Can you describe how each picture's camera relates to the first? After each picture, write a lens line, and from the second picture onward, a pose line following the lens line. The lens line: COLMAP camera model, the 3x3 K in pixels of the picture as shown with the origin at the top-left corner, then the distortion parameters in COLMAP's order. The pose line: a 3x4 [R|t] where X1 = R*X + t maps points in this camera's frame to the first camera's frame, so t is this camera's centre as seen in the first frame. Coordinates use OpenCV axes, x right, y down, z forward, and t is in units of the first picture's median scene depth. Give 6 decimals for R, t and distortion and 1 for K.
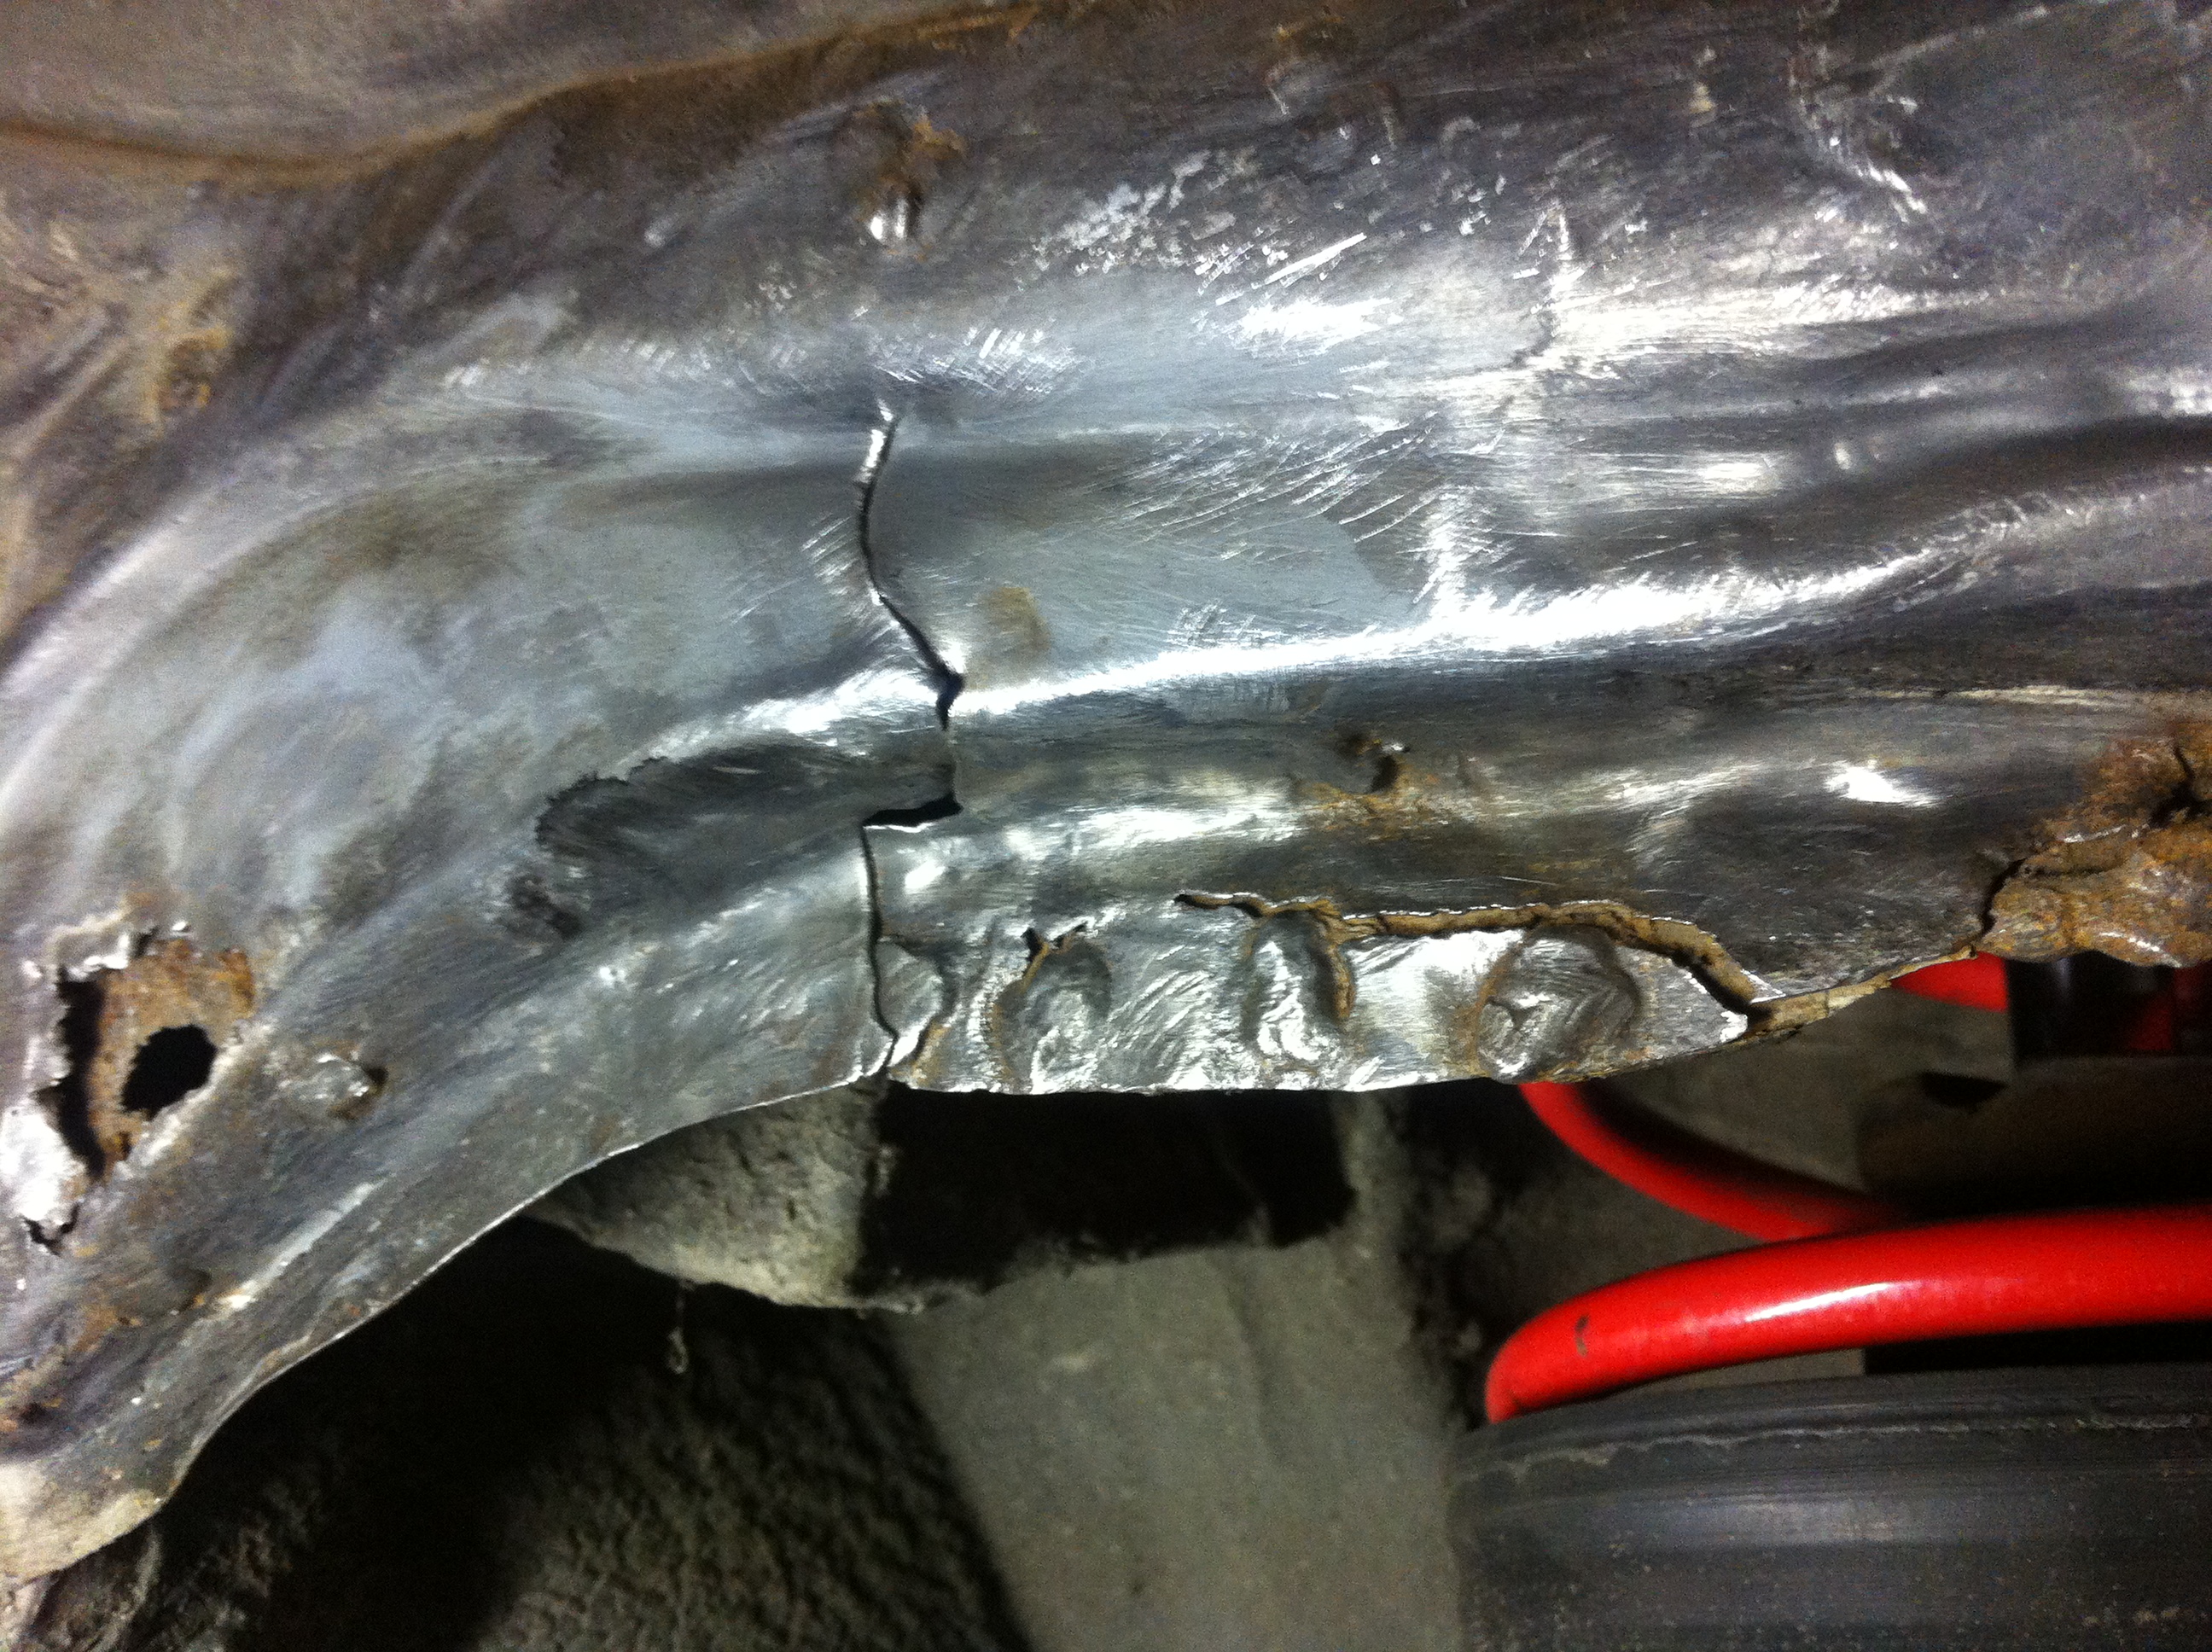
lens RADIAL K [[2207.6, 0, 1054.6], [0, 2207.6, 827.4], [0, 0, 1]] dist [0.057842, -0.315043]
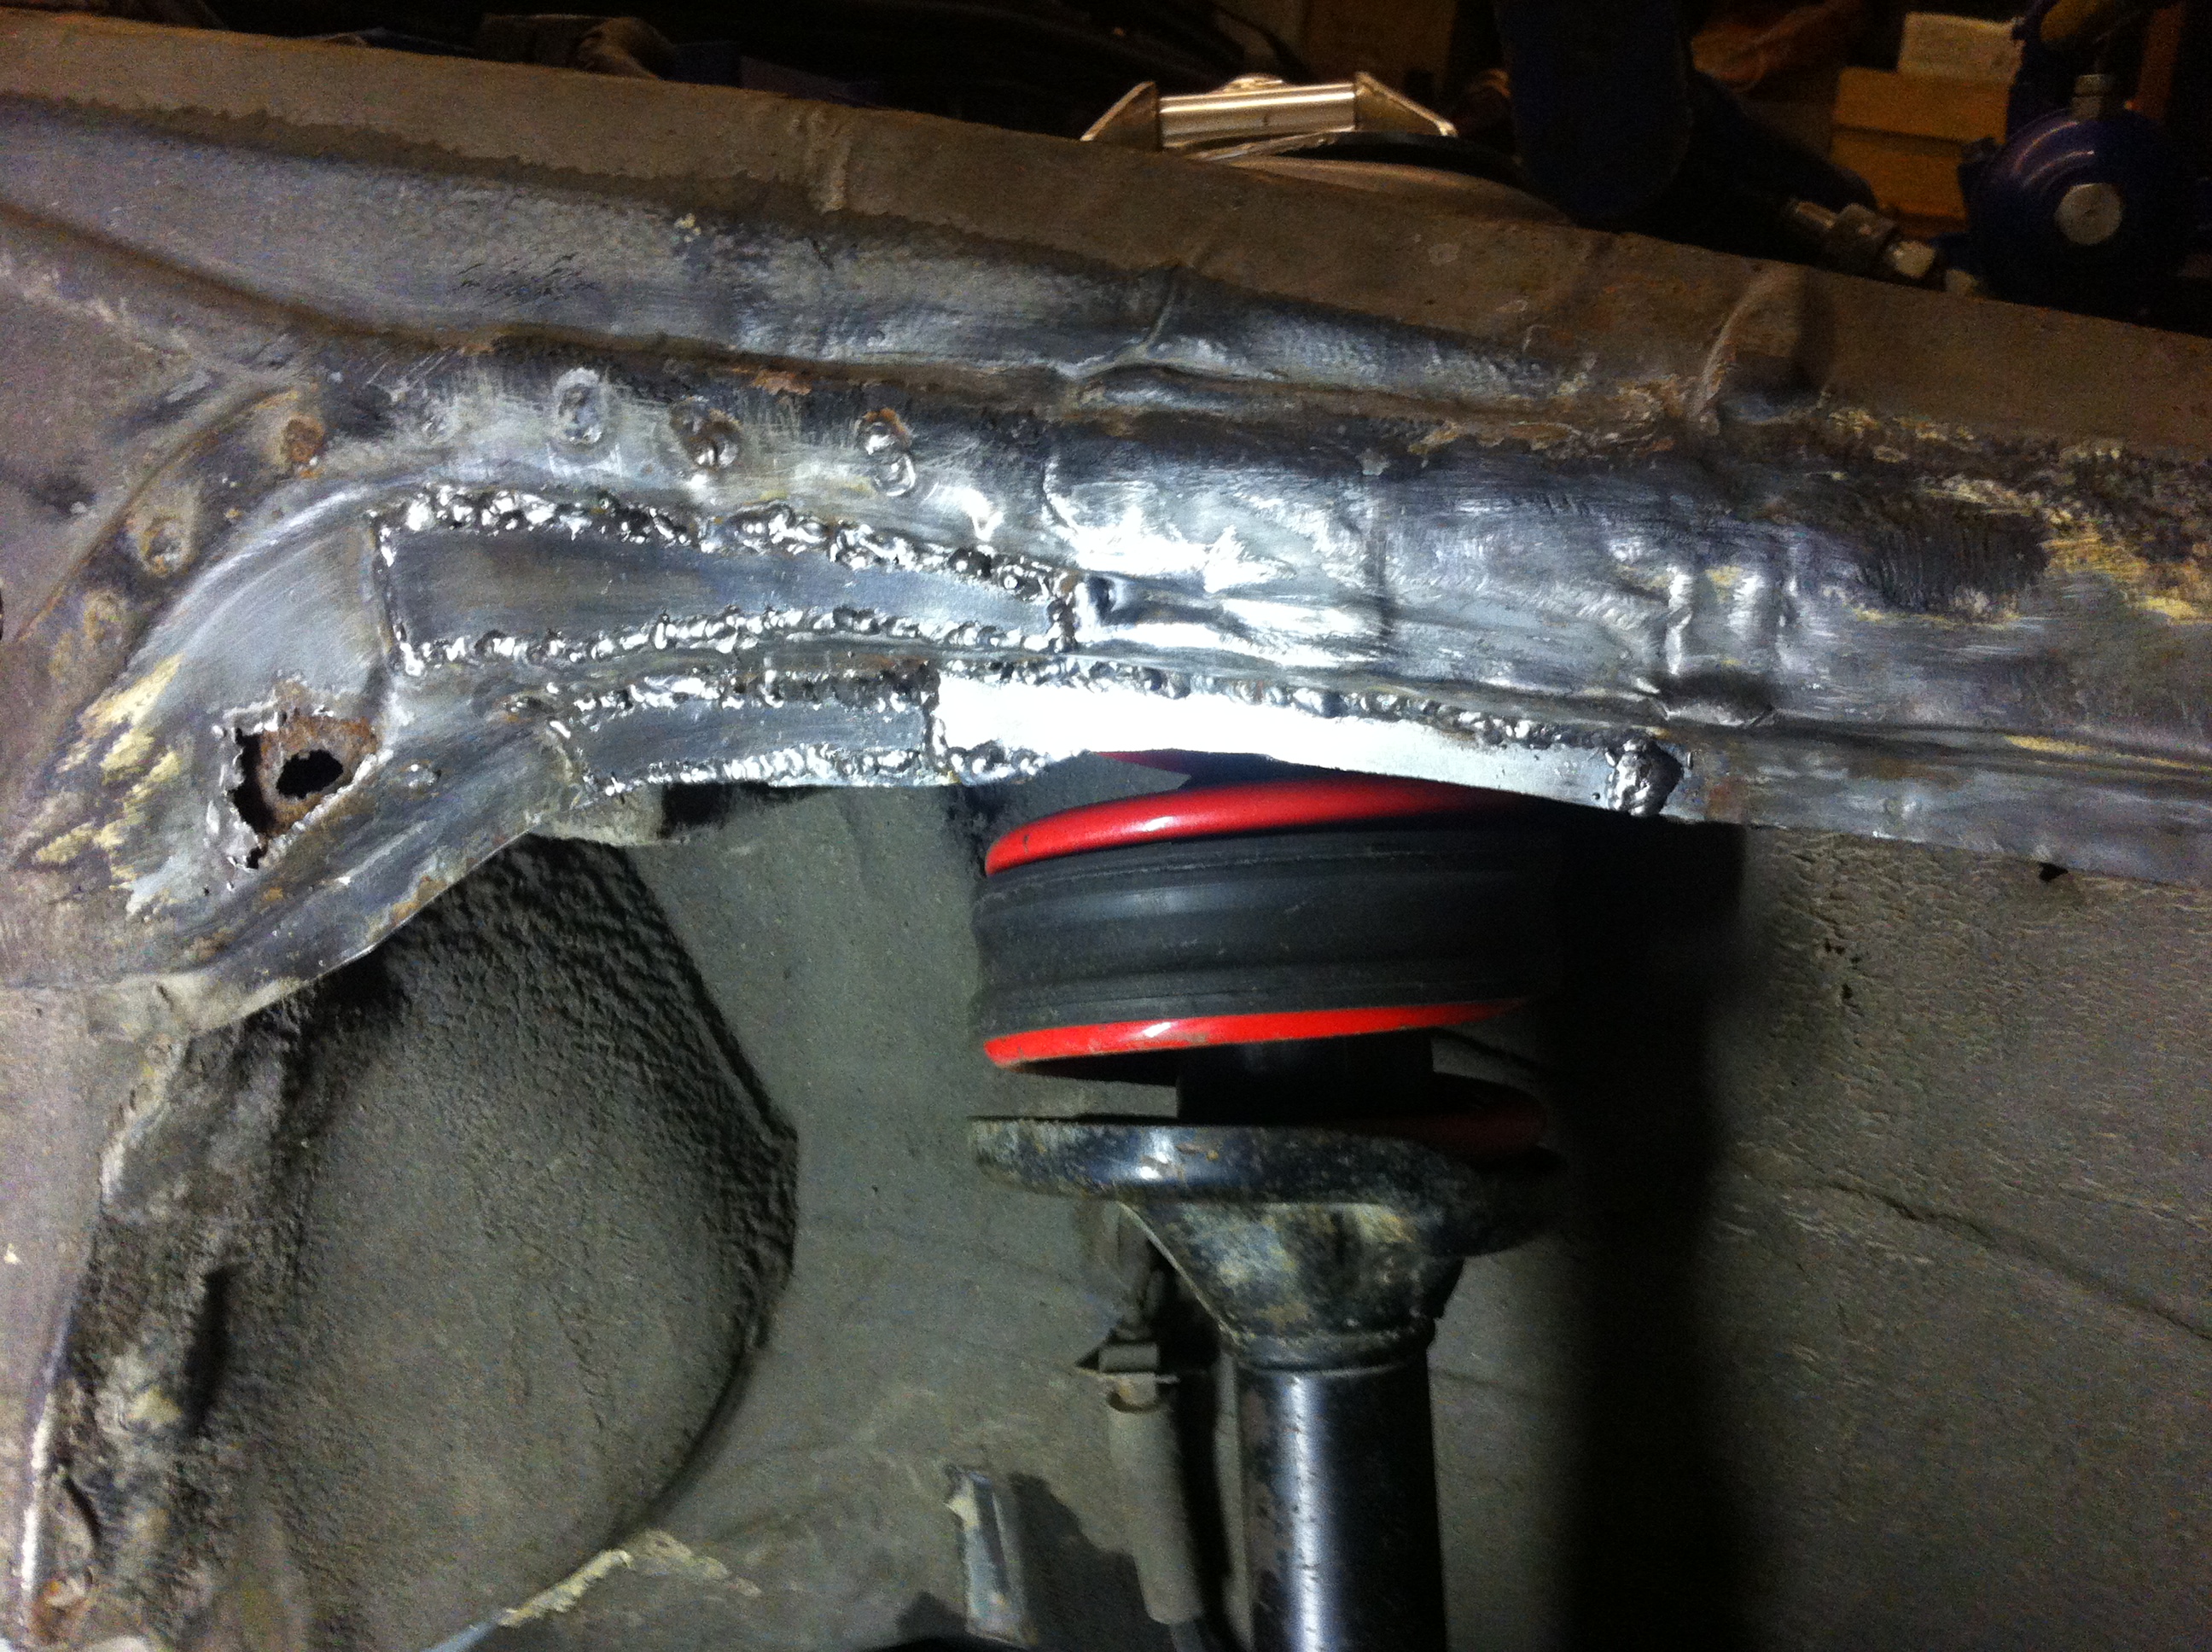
lens RADIAL K [[2089.8, 0, 1124.4], [0, 2089.8, 817.9], [0, 0, 1]] dist [0.065318, -0.271047]
pose [[0.970491, -0.078185, 0.228112, -0.160818], [0.015338, 0.964077, 0.265180, -0.433496], [-0.240650, -0.253856, 0.936827, -1.188559]]
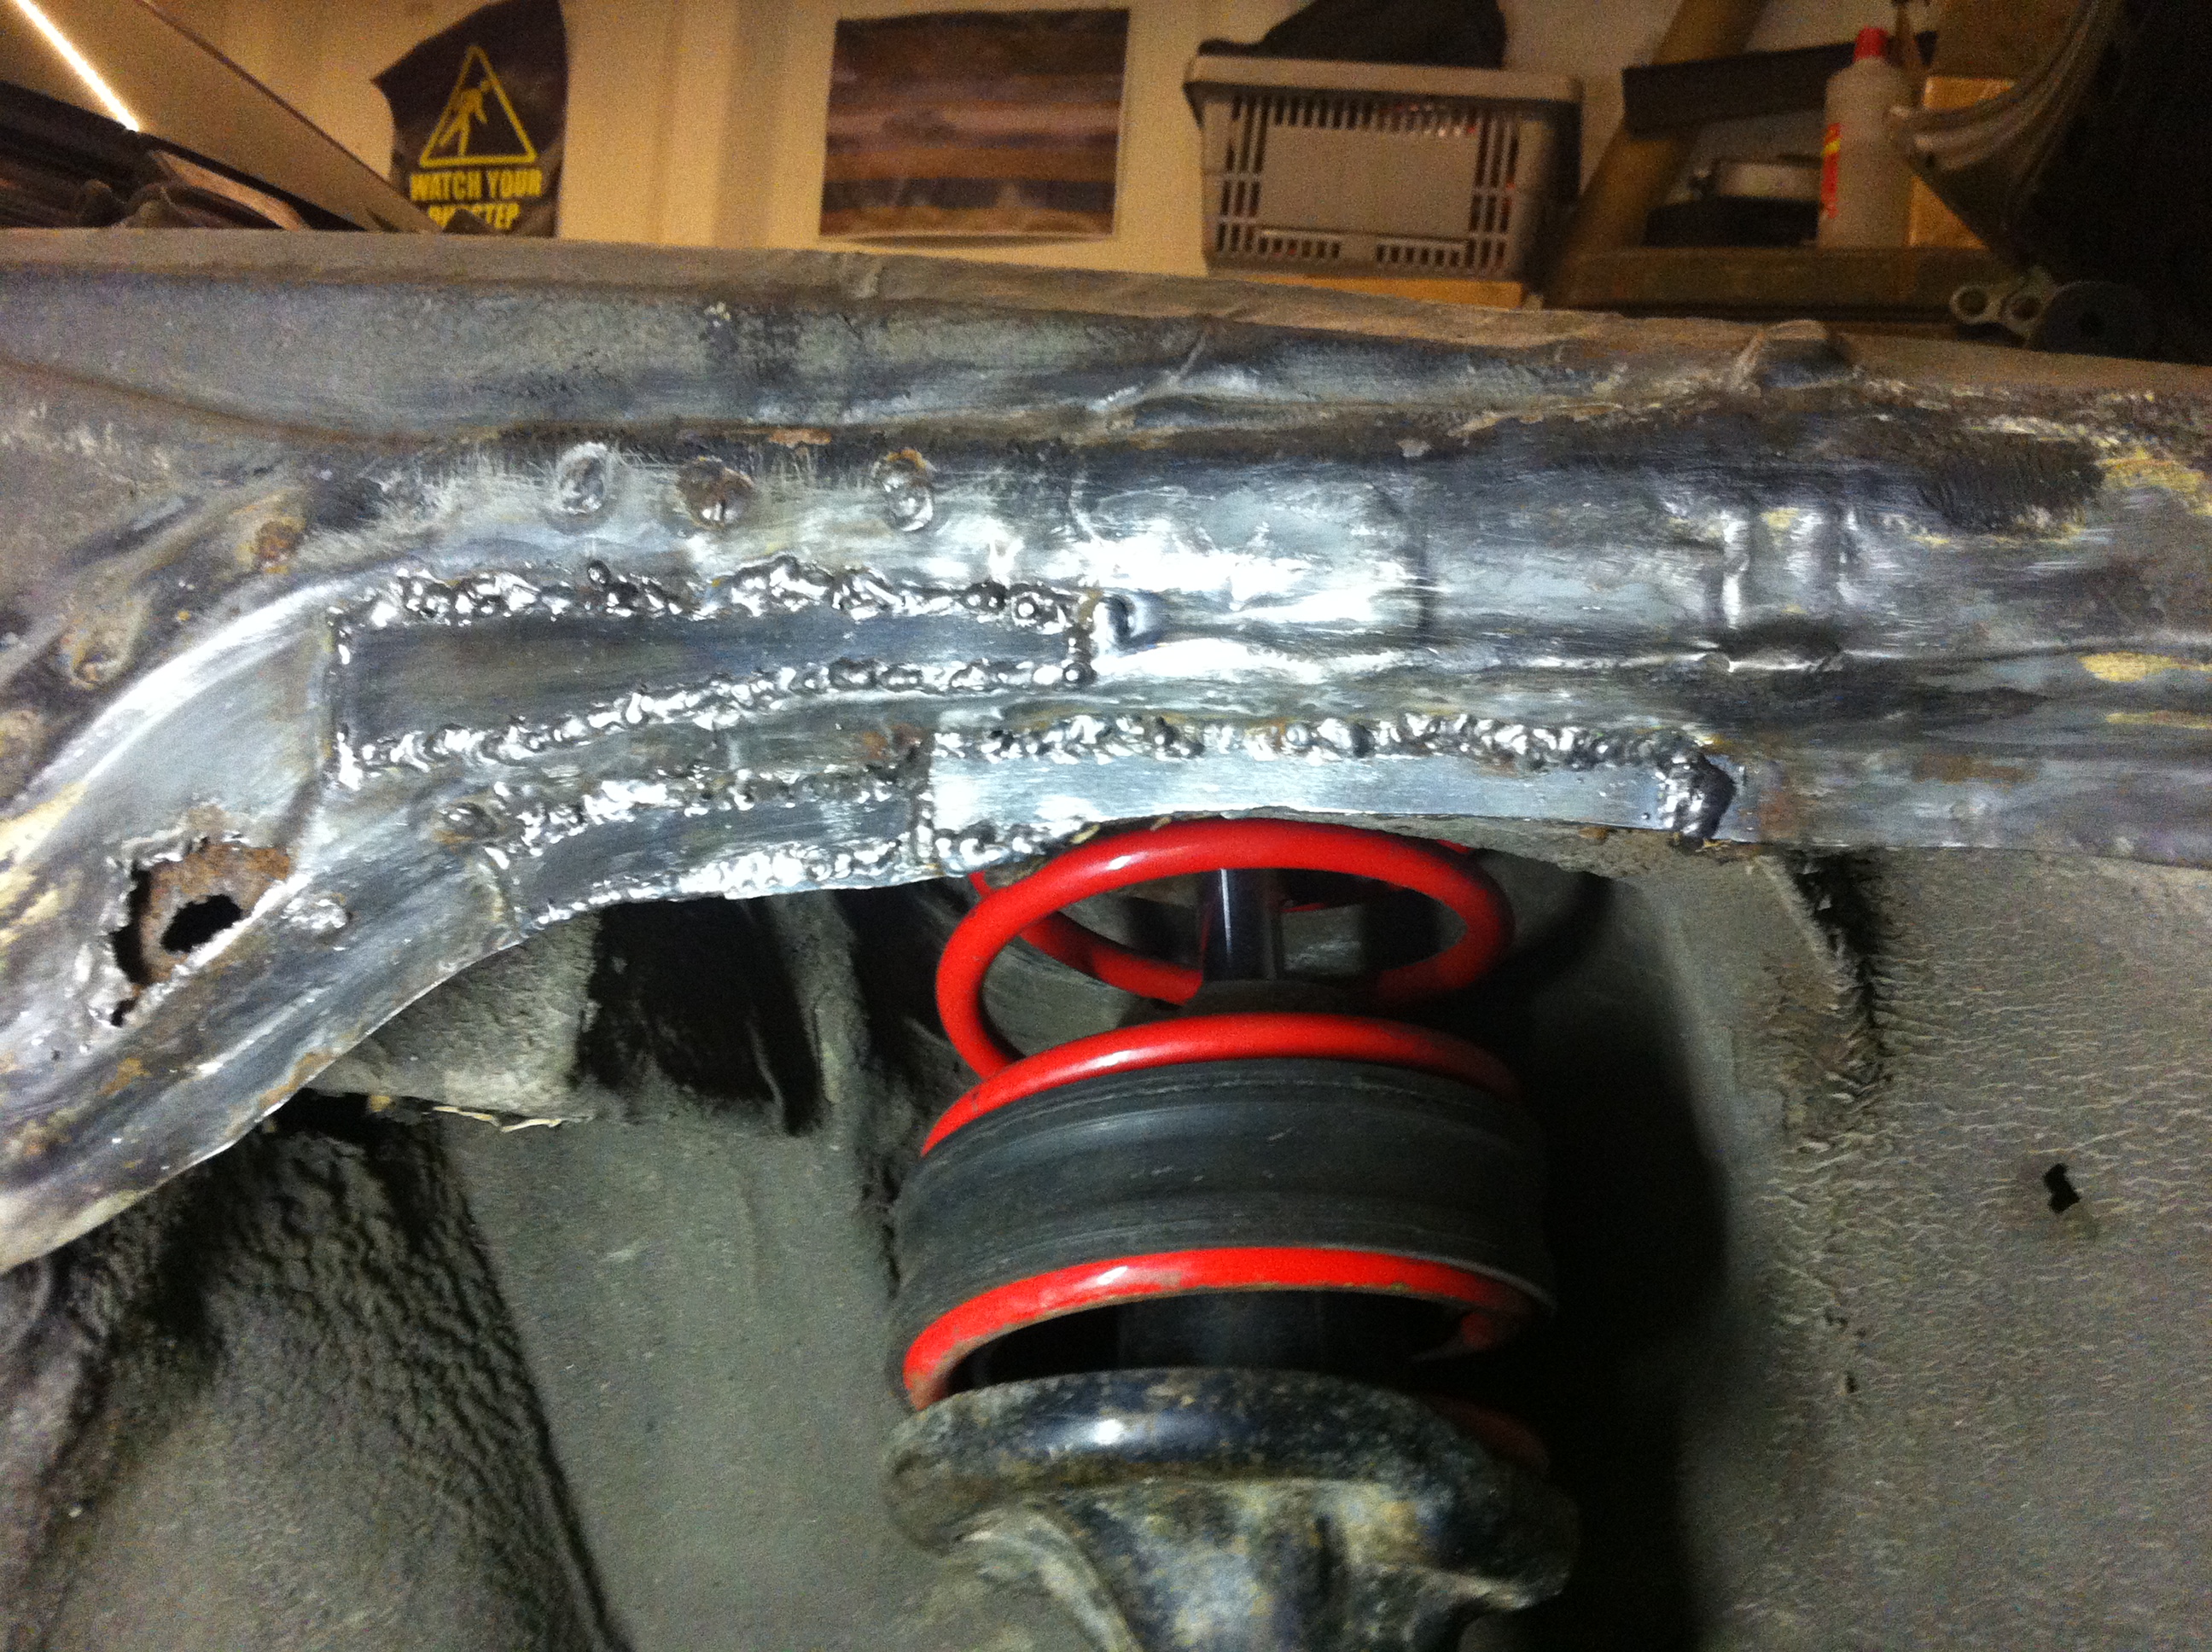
lens RADIAL K [[2089.8, 0, 1124.4], [0, 2089.8, 817.9], [0, 0, 1]] dist [0.065318, -0.271047]
pose [[0.950266, 0.071399, 0.303144, -0.272356], [-0.030707, 0.990103, -0.136940, 0.301990], [-0.309922, 0.120820, 0.943054, -1.056051]]
